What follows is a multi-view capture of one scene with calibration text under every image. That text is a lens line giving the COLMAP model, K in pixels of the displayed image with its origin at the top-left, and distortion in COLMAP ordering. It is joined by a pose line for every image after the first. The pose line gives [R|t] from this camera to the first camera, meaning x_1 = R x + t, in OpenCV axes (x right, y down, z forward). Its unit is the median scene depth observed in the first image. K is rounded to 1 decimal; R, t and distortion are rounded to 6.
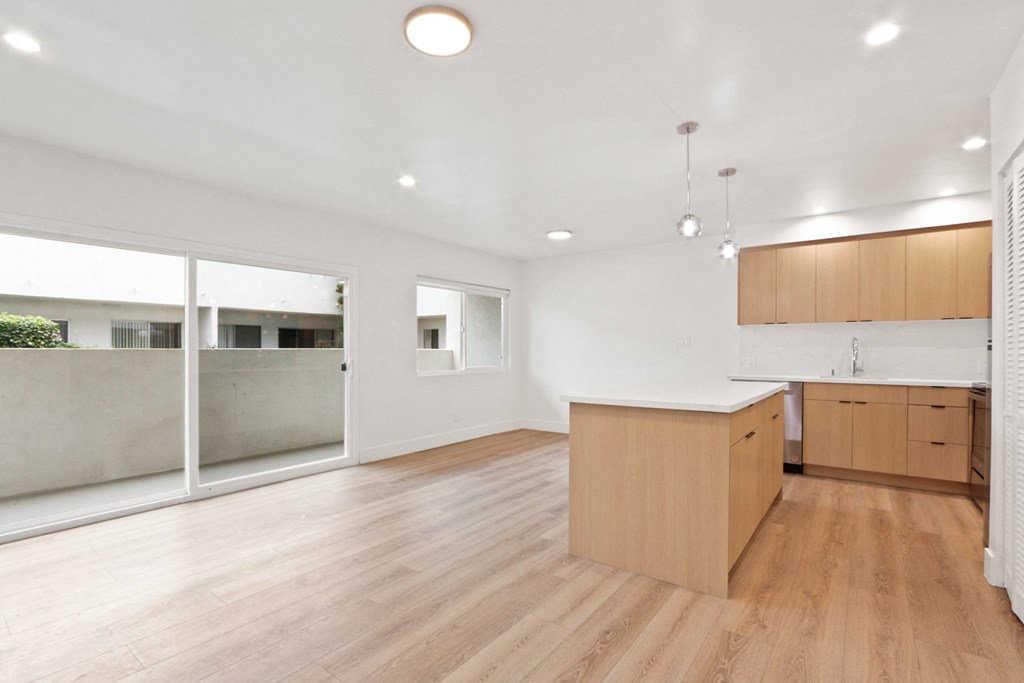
lens RADIAL K [[478.2, 0, 506.0], [0, 478.2, 346.4], [0, 0, 1]] dist [-0.002176, 0.000646]
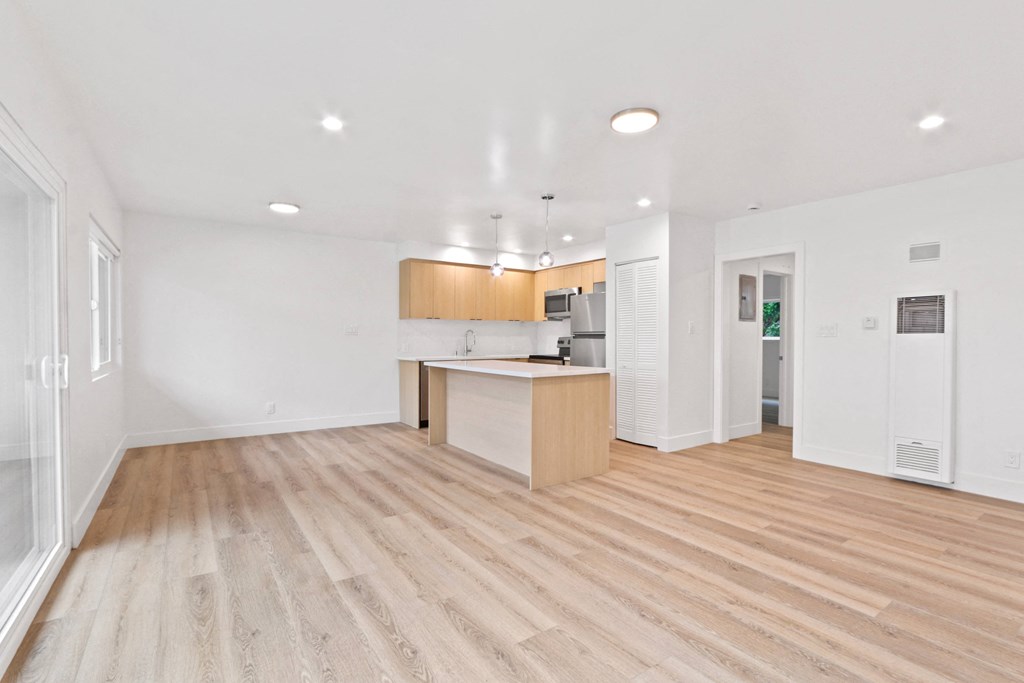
lens RADIAL K [[478.2, 0, 504.4], [0, 478.2, 340.8], [0, 0, 1]] dist [-0.002176, 0.000646]
pose [[0.320369, -0.012848, 0.947206, -0.752274], [-0.011275, 0.999785, 0.017375, -0.010840], [-0.947226, -0.016246, 0.320155, 0.407716]]
